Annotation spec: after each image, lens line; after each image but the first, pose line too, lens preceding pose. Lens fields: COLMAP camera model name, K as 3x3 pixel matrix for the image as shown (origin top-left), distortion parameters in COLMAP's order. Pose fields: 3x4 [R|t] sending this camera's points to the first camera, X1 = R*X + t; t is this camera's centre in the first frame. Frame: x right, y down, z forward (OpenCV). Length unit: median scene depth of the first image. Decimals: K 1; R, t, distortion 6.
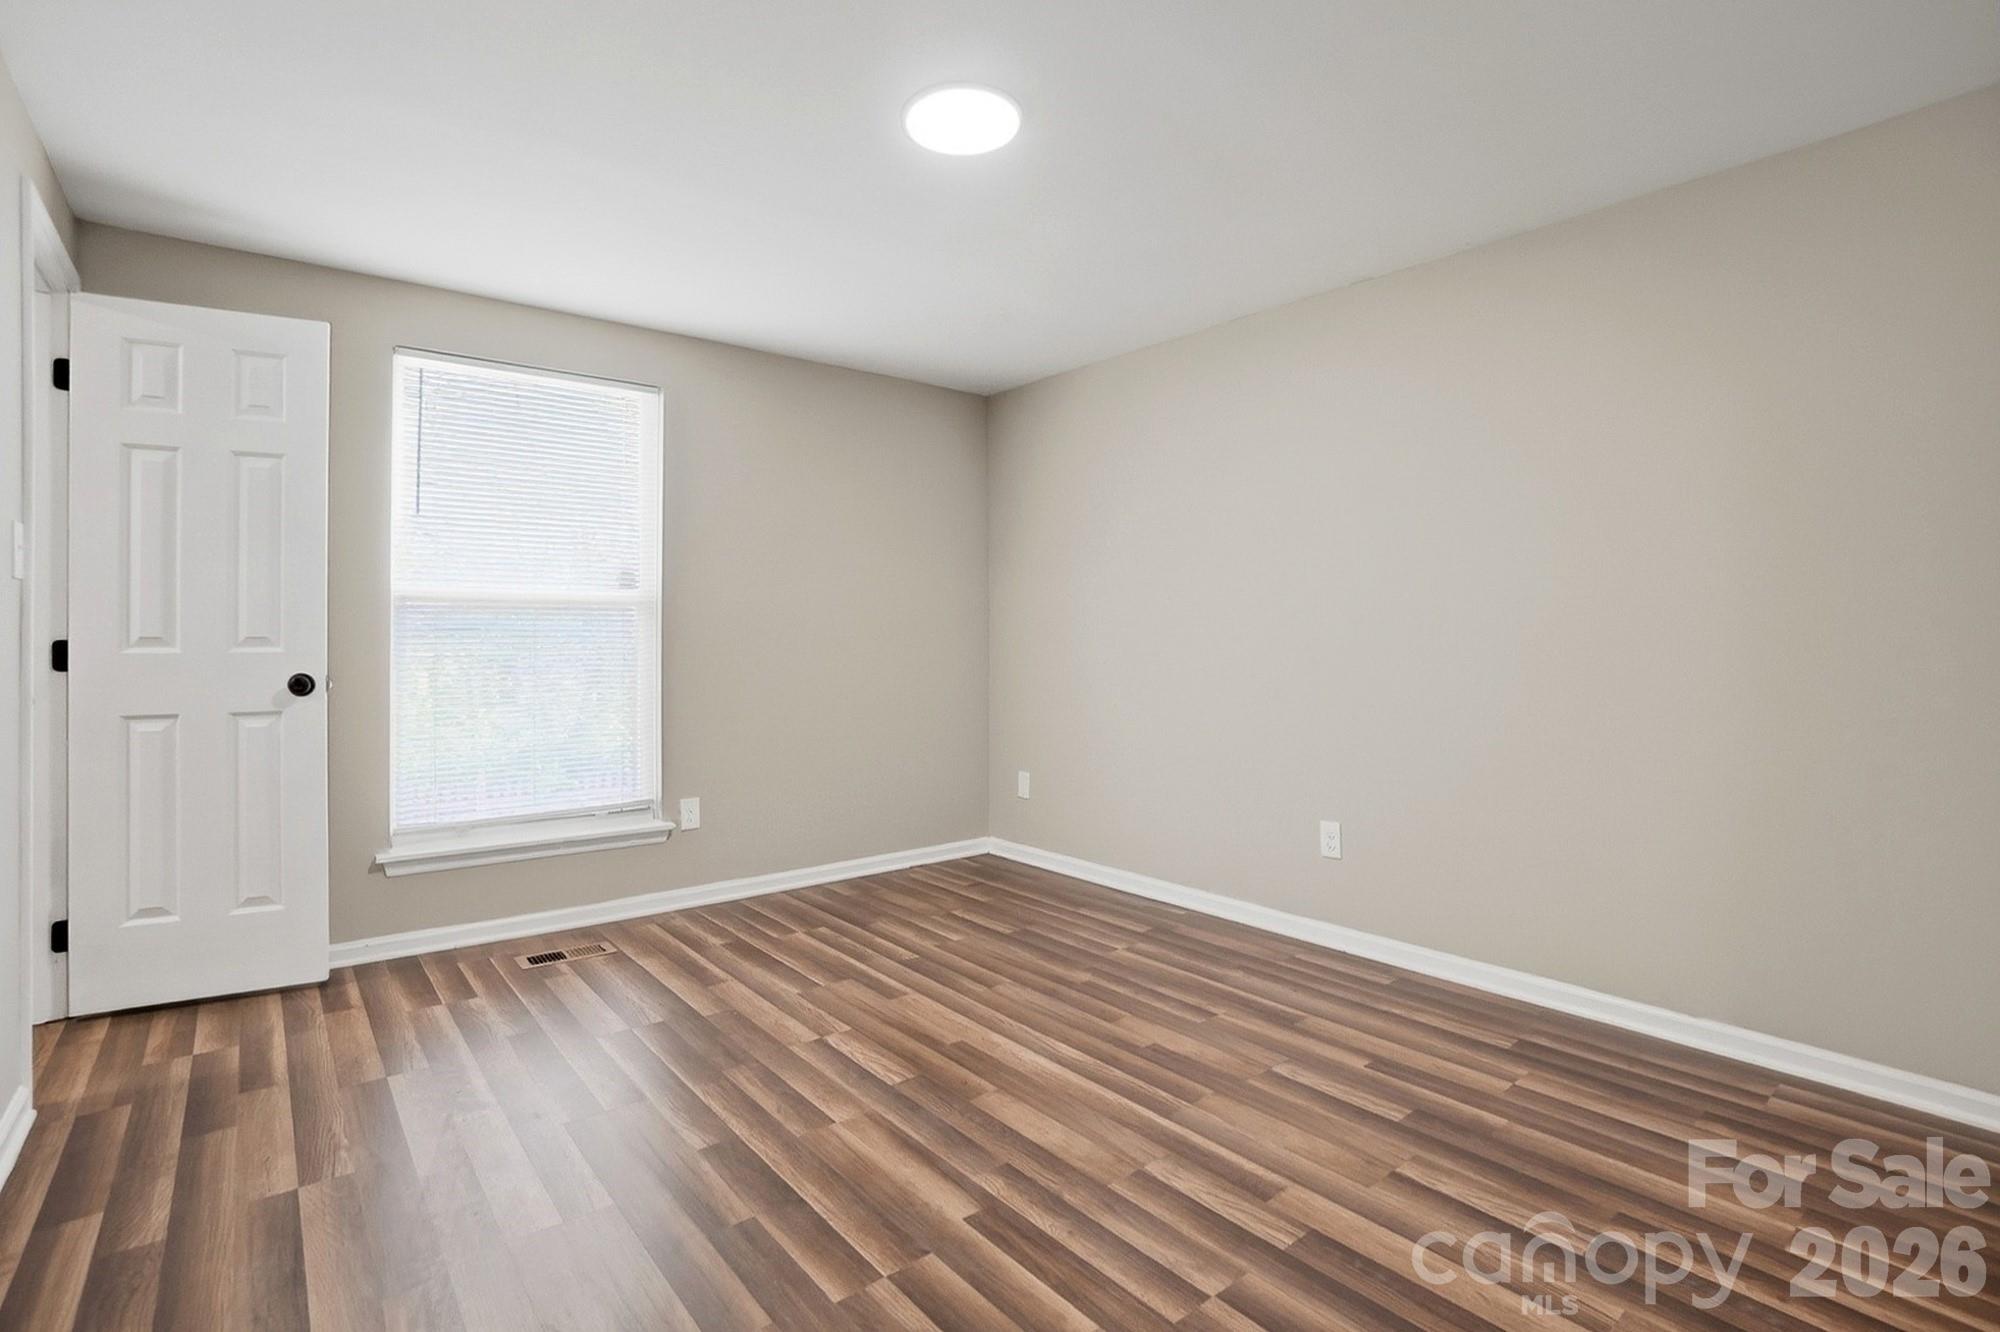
lens RADIAL K [[916.4, 0, 996.7], [0, 916.4, 646.7], [0, 0, 1]] dist [-0.050691, 0.017406]
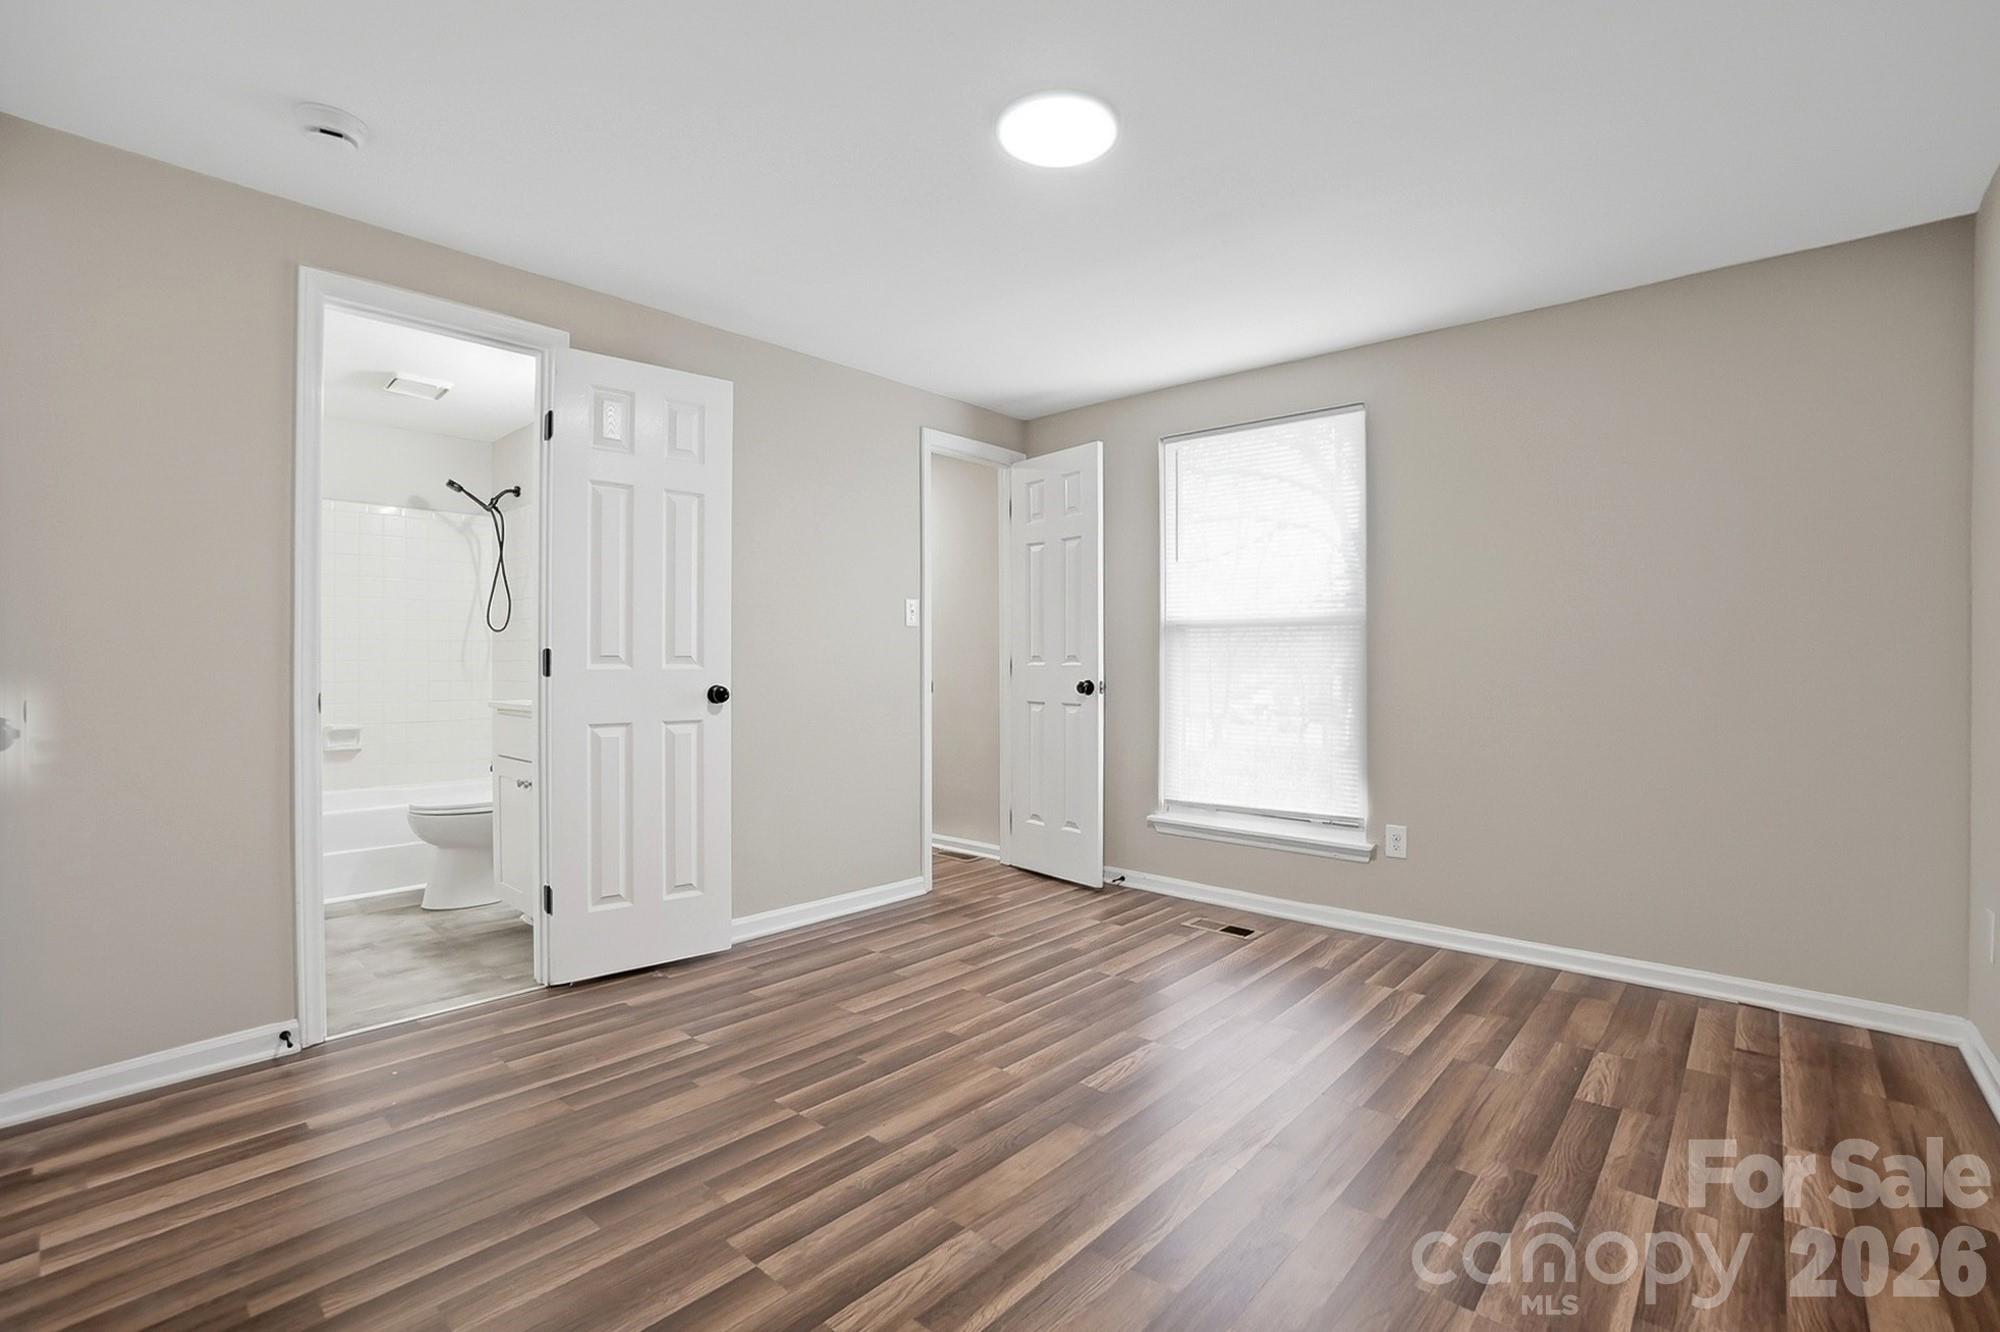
lens RADIAL K [[916.4, 0, 989.0], [0, 916.4, 668.1], [0, 0, 1]] dist [-0.050691, 0.017406]
pose [[0.157090, 0.005371, -0.987570, 0.765227], [-0.006767, 0.999968, 0.004362, 0.005463], [0.987561, 0.005998, 0.157121, 0.631590]]
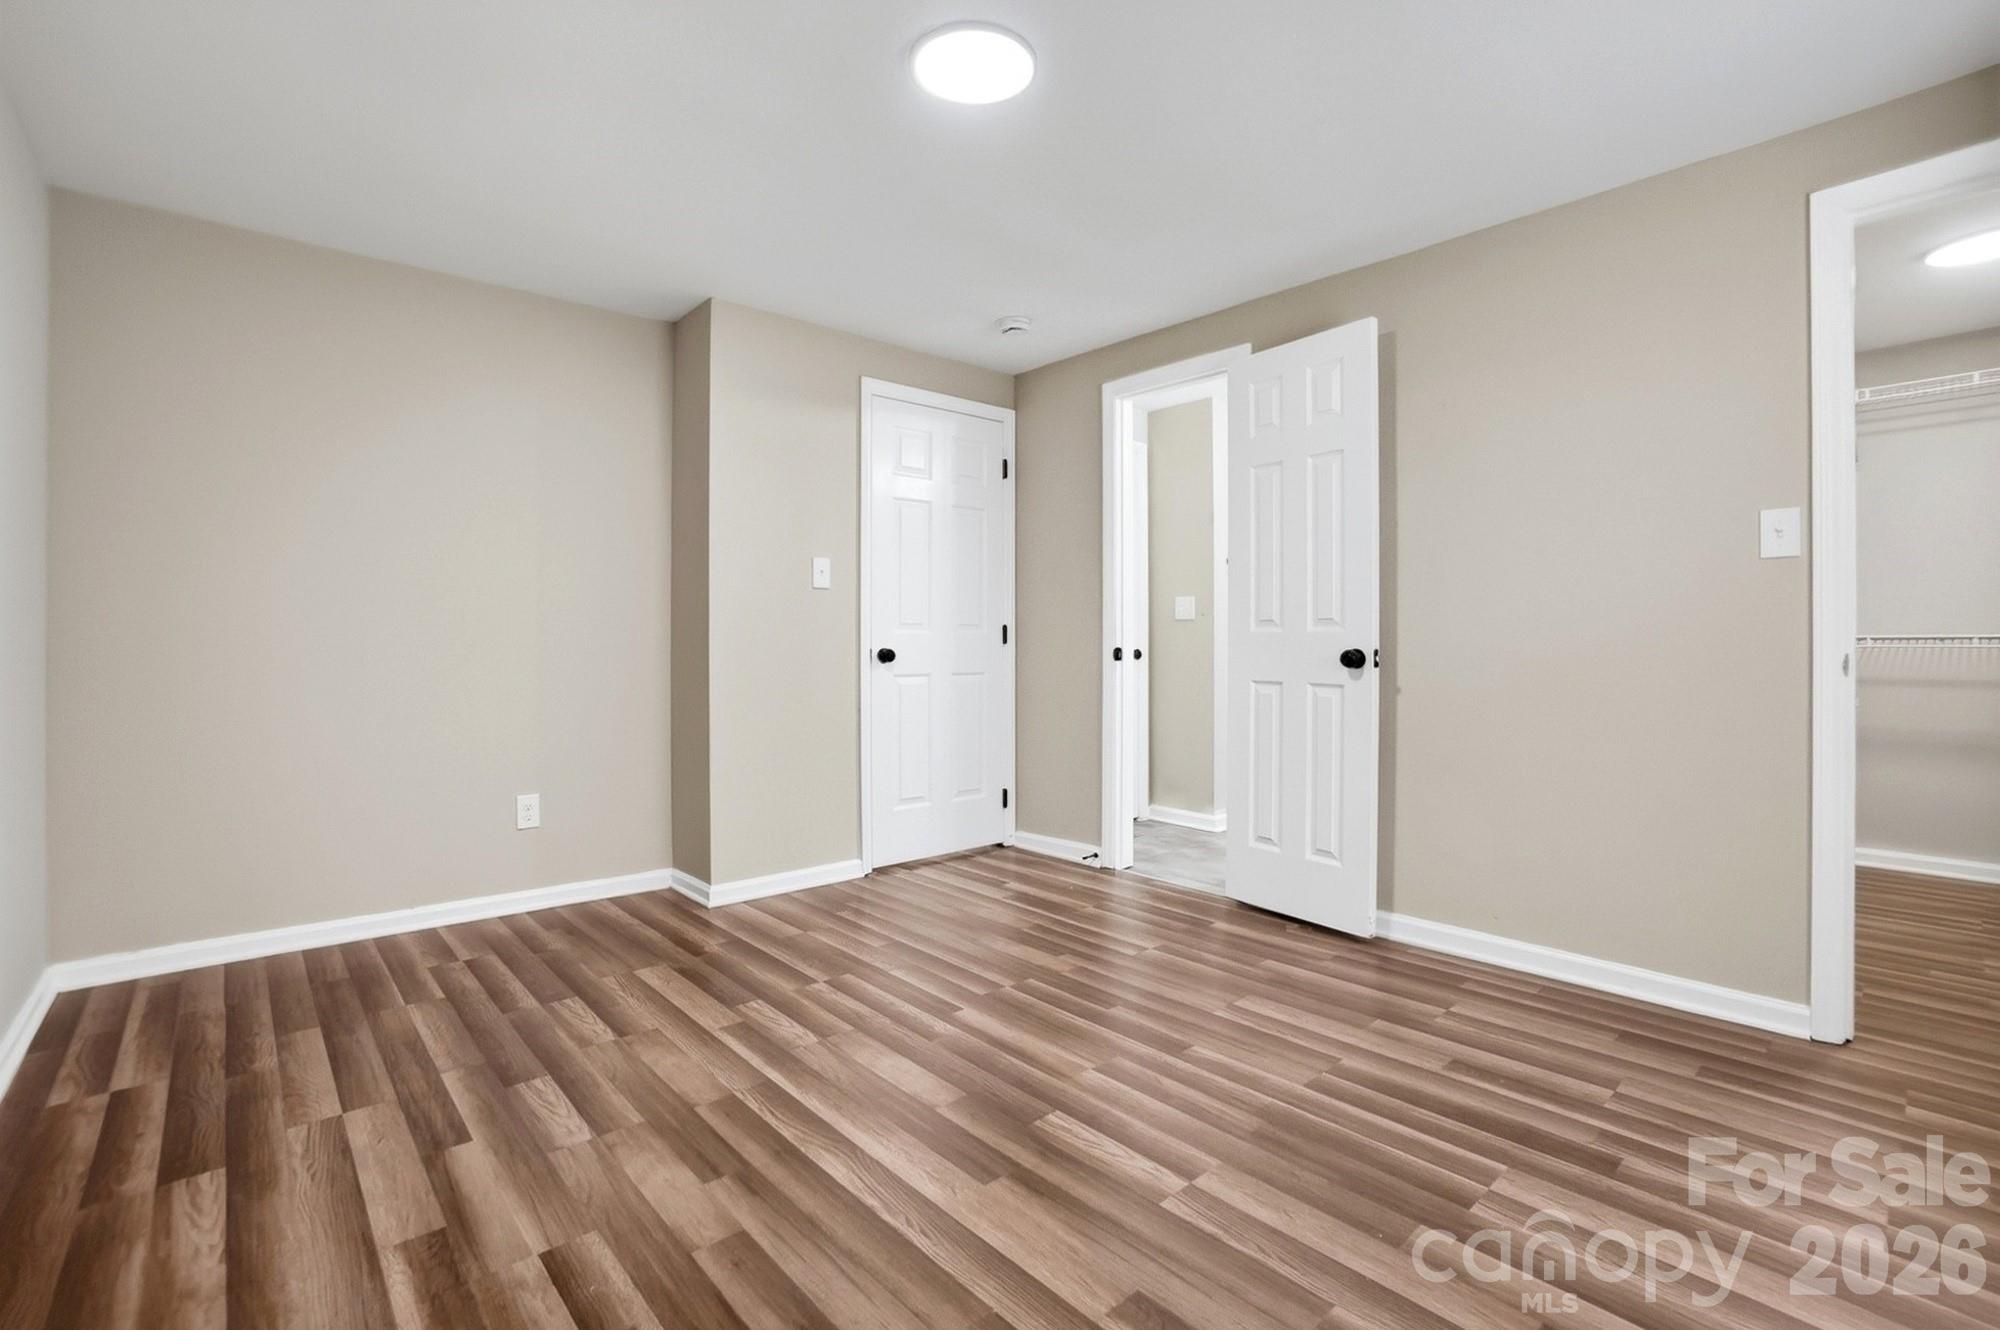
lens RADIAL K [[916.4, 0, 980.0], [0, 916.4, 654.9], [0, 0, 1]] dist [-0.050691, 0.017406]
pose [[-0.999680, -0.000162, -0.025296, -0.017030], [-0.000678, 0.999791, 0.020419, 0.020877], [0.025288, 0.020430, -0.999471, 1.609600]]
